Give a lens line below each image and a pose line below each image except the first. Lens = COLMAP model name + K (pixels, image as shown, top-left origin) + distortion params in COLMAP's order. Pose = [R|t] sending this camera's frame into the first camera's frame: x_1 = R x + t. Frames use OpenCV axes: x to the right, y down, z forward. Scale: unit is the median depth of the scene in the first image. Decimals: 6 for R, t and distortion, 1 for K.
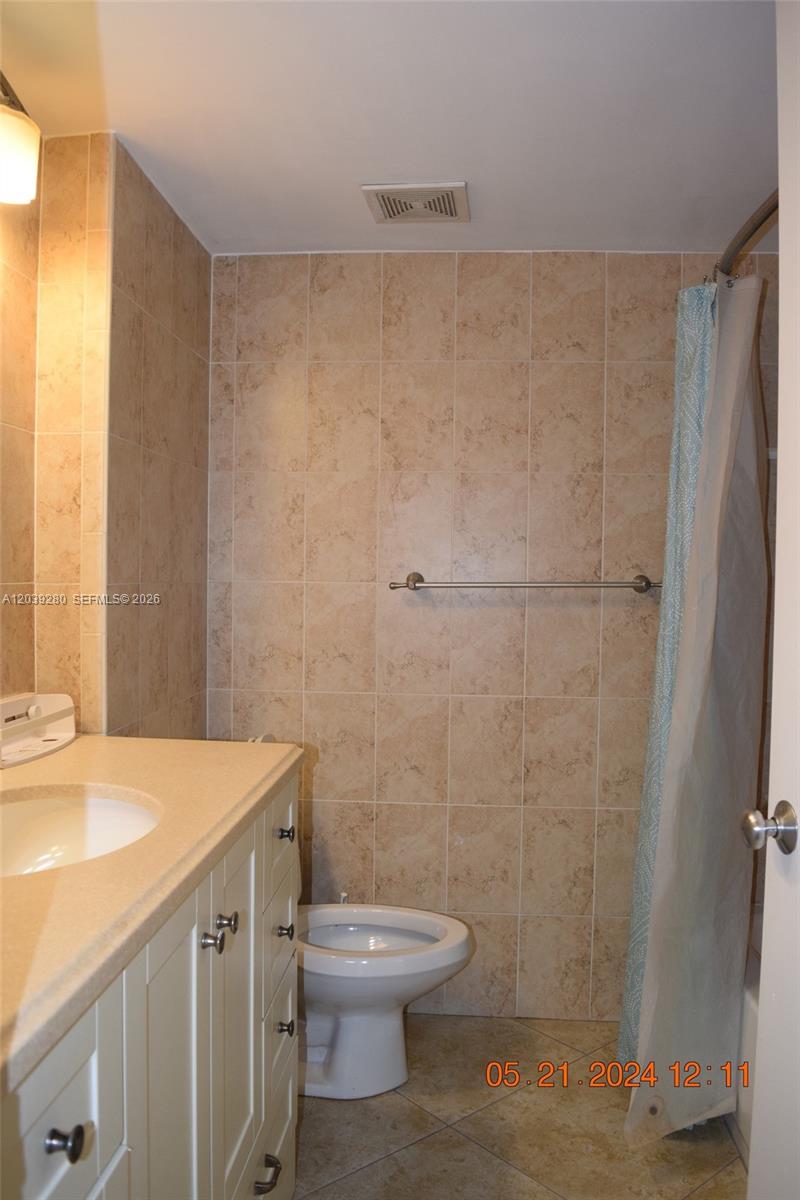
lens RADIAL K [[933.6, 0, 400.0], [0, 933.6, 600.0], [0, 0, 1]] dist [-0.090513, 0.023149]
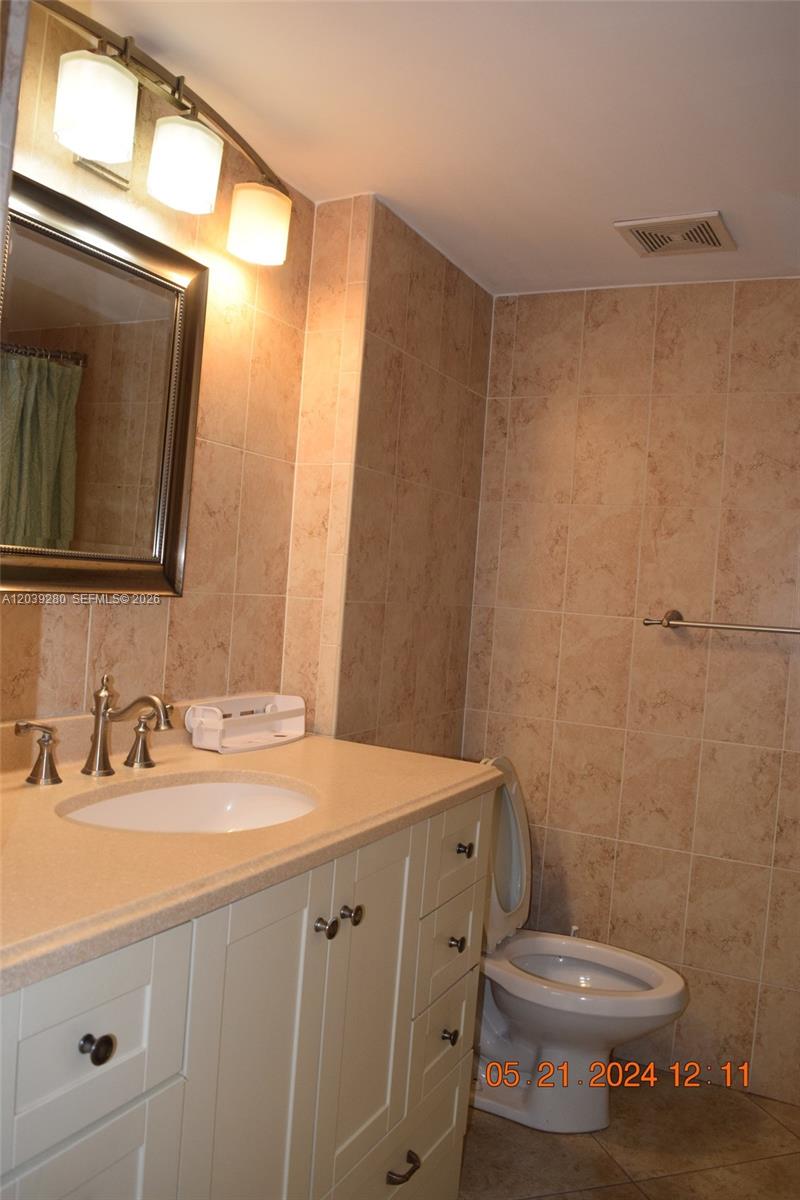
lens RADIAL K [[933.6, 0, 400.0], [0, 933.6, 600.0], [0, 0, 1]] dist [-0.090513, 0.023149]
pose [[0.922743, 0.059732, -0.380759, 0.120985], [-0.071706, 0.997275, -0.017325, -0.002718], [0.378687, 0.043289, 0.924512, -0.002276]]
